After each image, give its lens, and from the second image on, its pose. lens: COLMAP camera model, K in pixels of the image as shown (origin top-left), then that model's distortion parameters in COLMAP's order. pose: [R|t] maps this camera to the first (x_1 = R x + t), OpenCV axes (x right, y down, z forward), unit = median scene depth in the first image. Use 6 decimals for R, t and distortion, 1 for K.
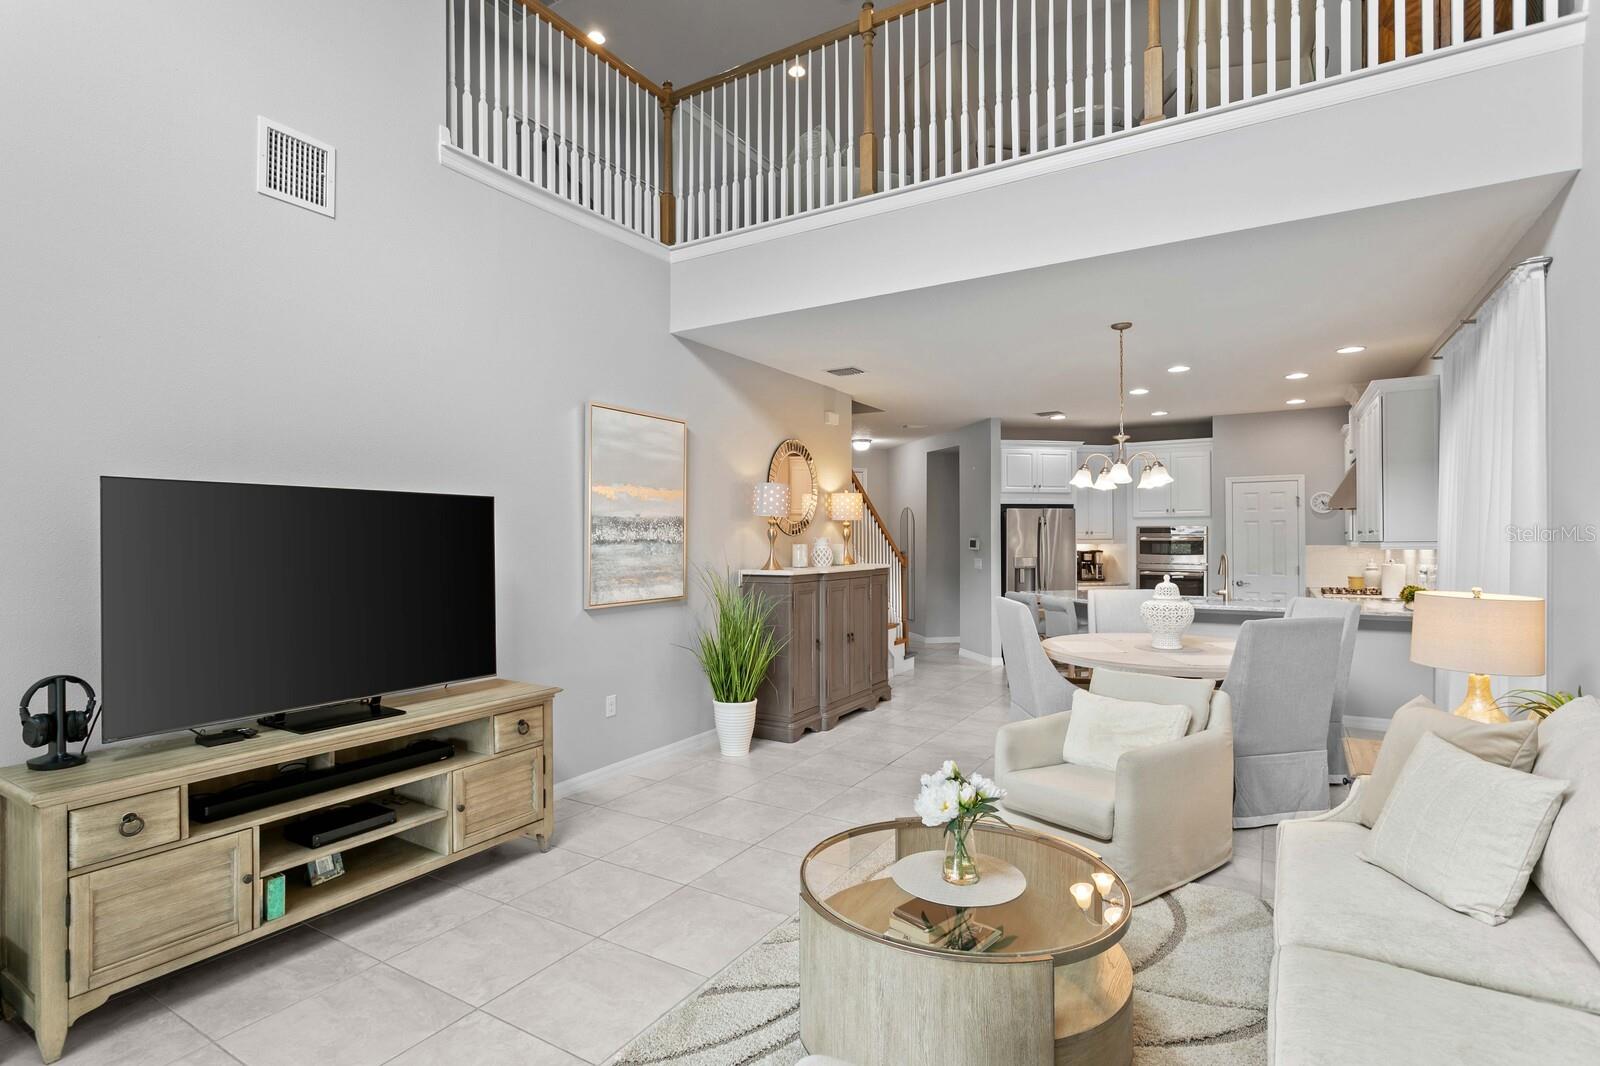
lens RADIAL K [[796.9, 0, 779.2], [0, 796.9, 532.0], [0, 0, 1]] dist [-0.004491, 0.000097]
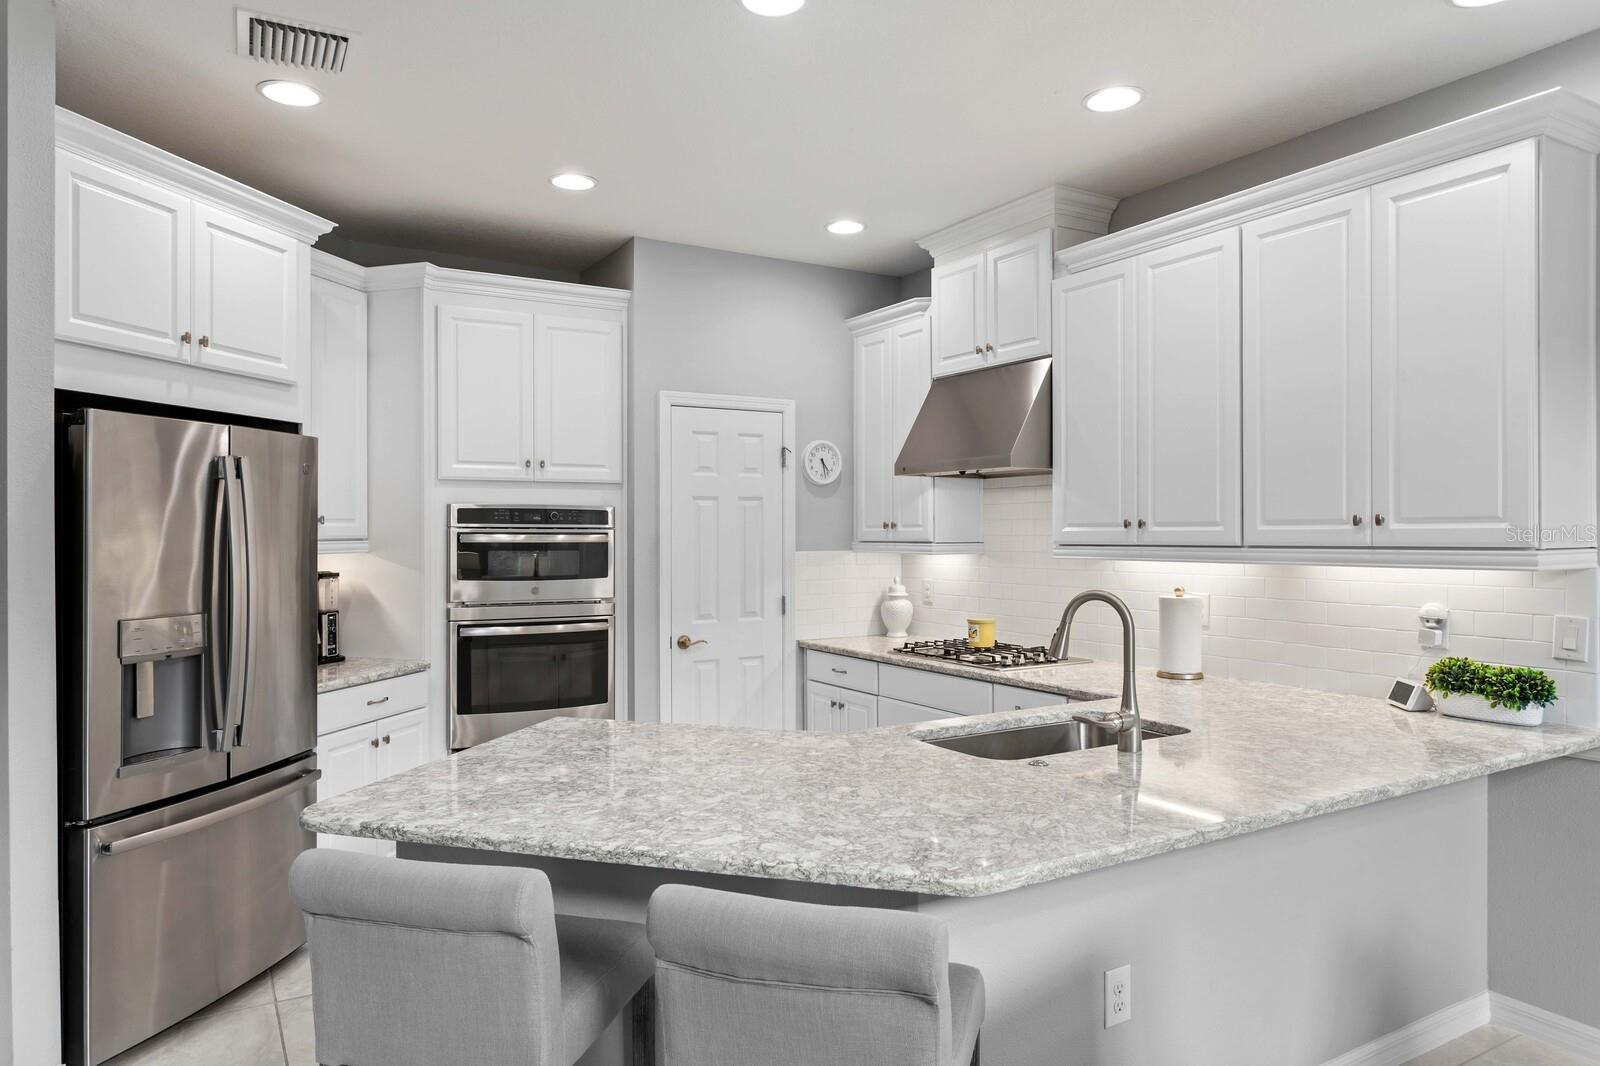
lens RADIAL K [[1007.2, 0, 778.9], [0, 1007.2, 529.1], [0, 0, 1]] dist [-0.006478, 0.000344]
pose [[0.468006, 0.002579, 0.883722, 0.123477], [-0.008573, 0.999962, 0.001622, 0.002517], [-0.883684, -0.008335, 0.468010, 0.687623]]
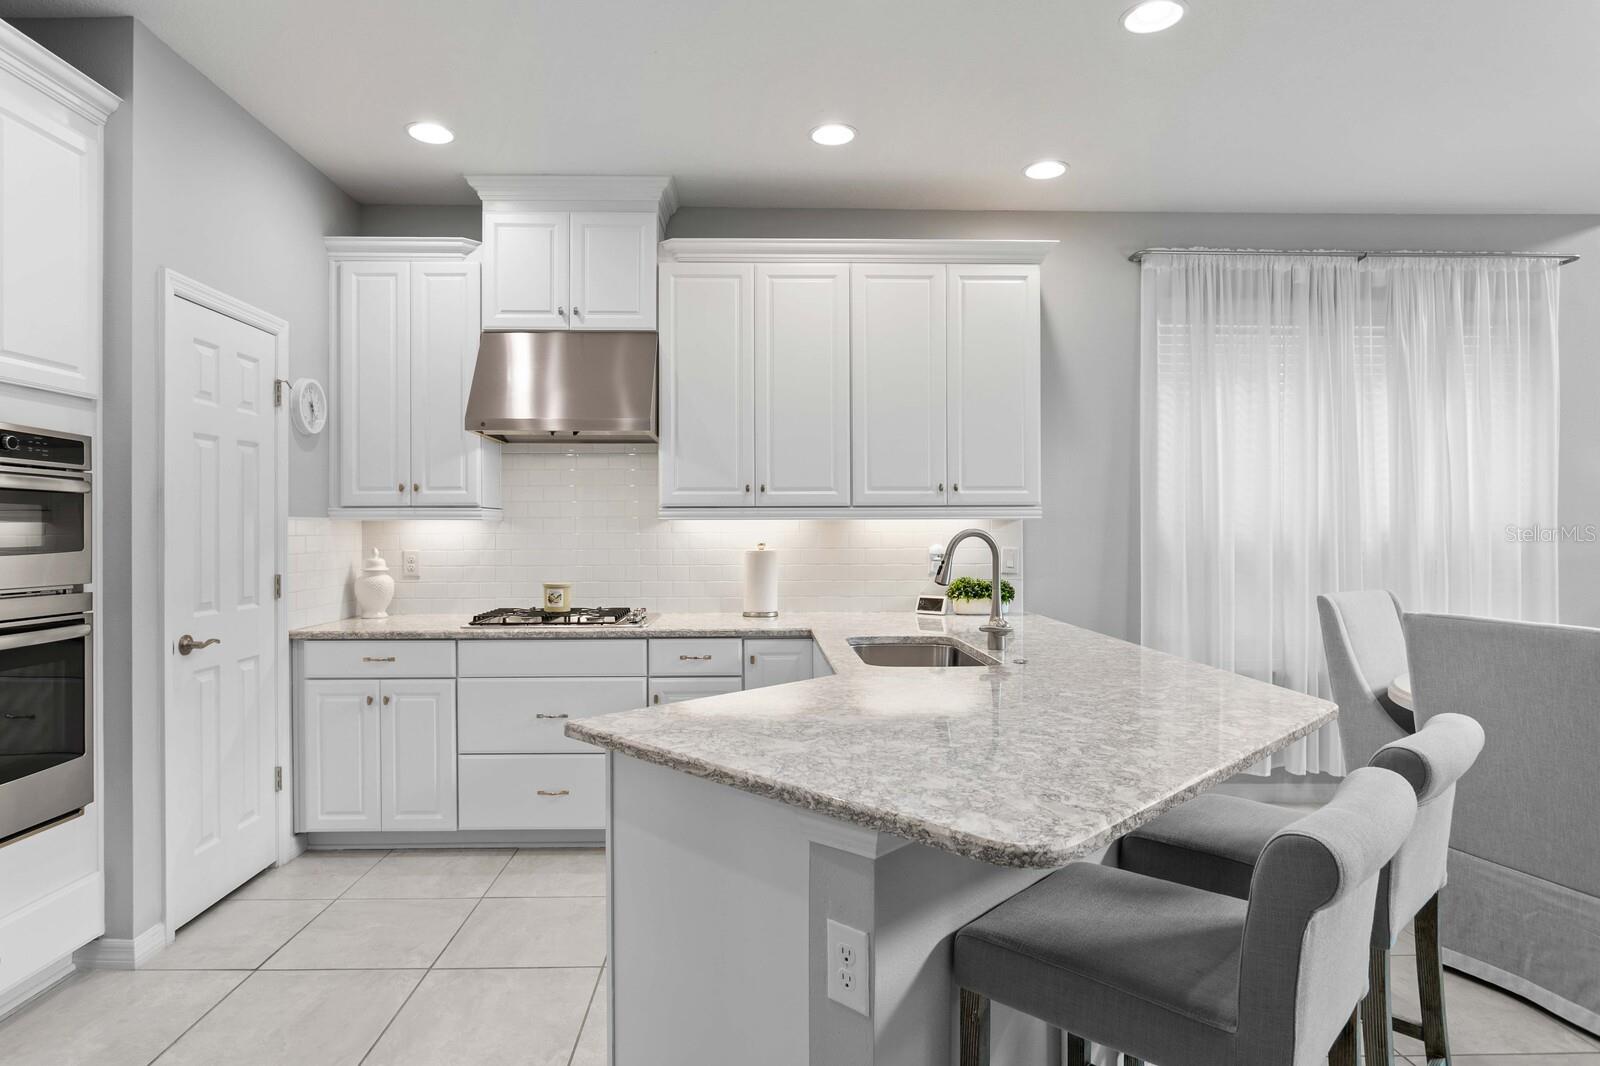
lens RADIAL K [[907.7, 0, 772.9], [0, 907.7, 532.5], [0, 0, 1]] dist [-0.000542, 0.000409]
pose [[-0.551380, 0.001175, 0.834253, 0.179827], [-0.006556, 0.999962, -0.005741, 0.023355], [-0.834228, -0.008635, -0.551351, 0.981873]]
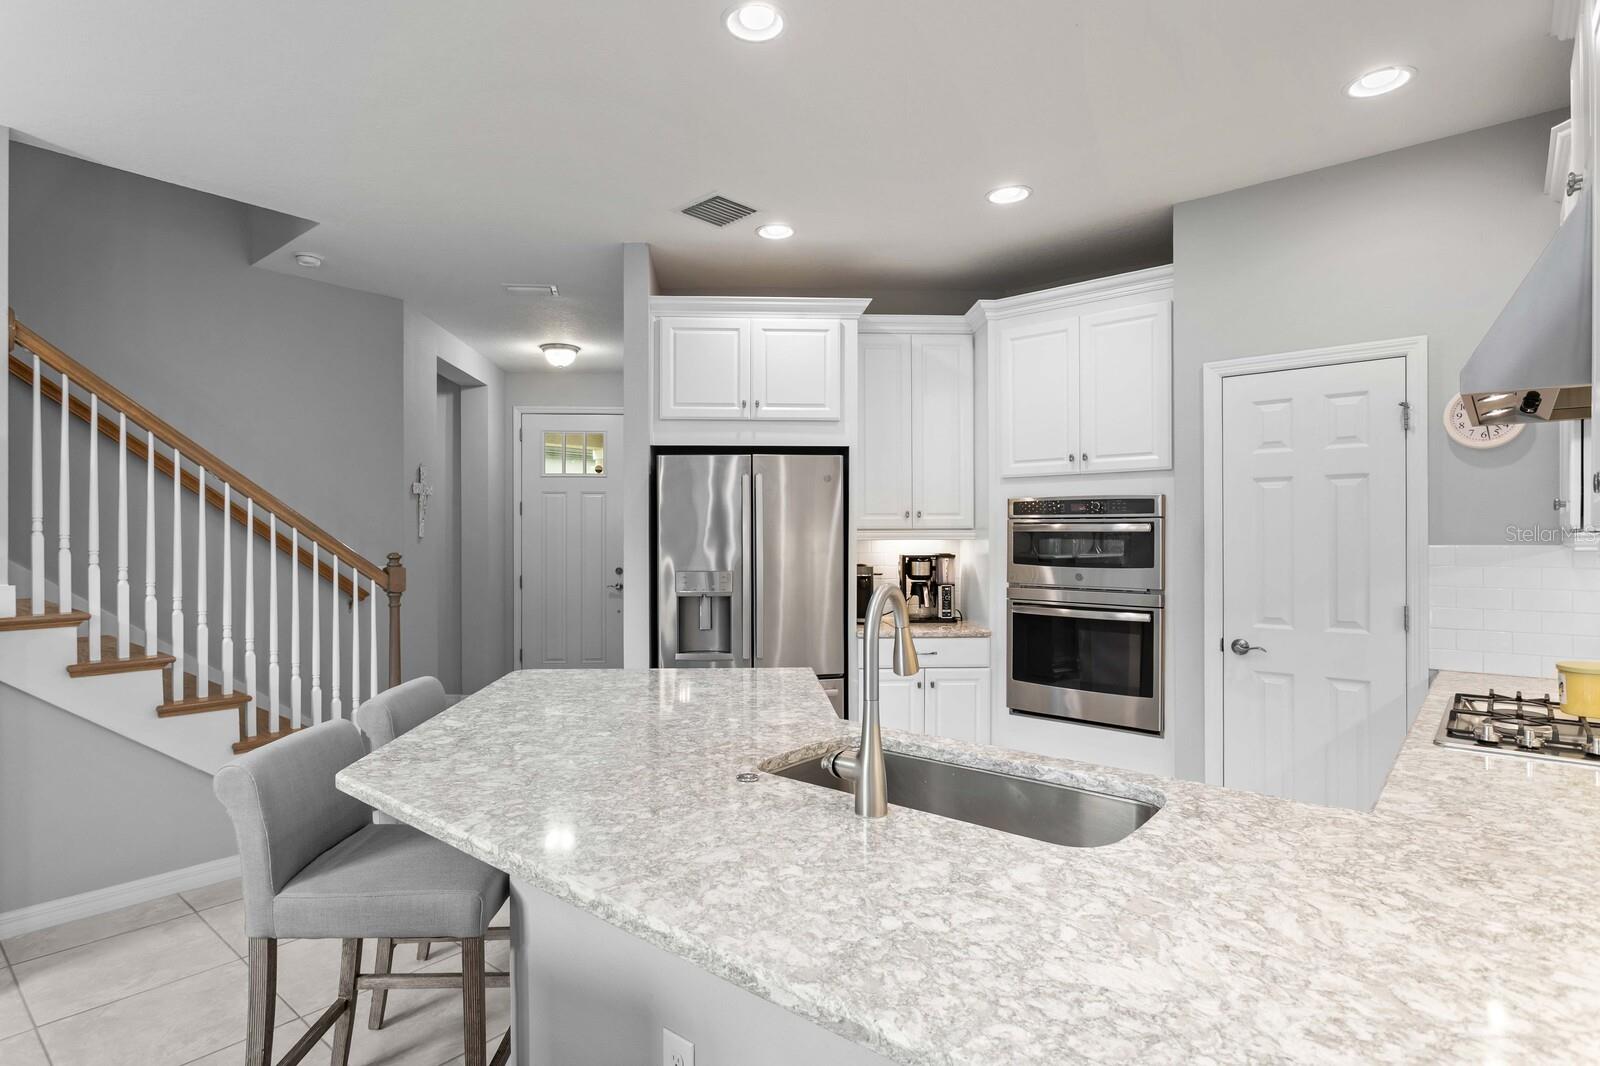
lens RADIAL K [[835.2, 0, 779.9], [0, 835.2, 524.3], [0, 0, 1]] dist [-0.003346, -0.000311]
pose [[0.987677, -0.001360, -0.156499, 0.418369], [0.001034, 0.999997, -0.002166, 0.007913], [0.156502, 0.001978, 0.987676, 0.571014]]
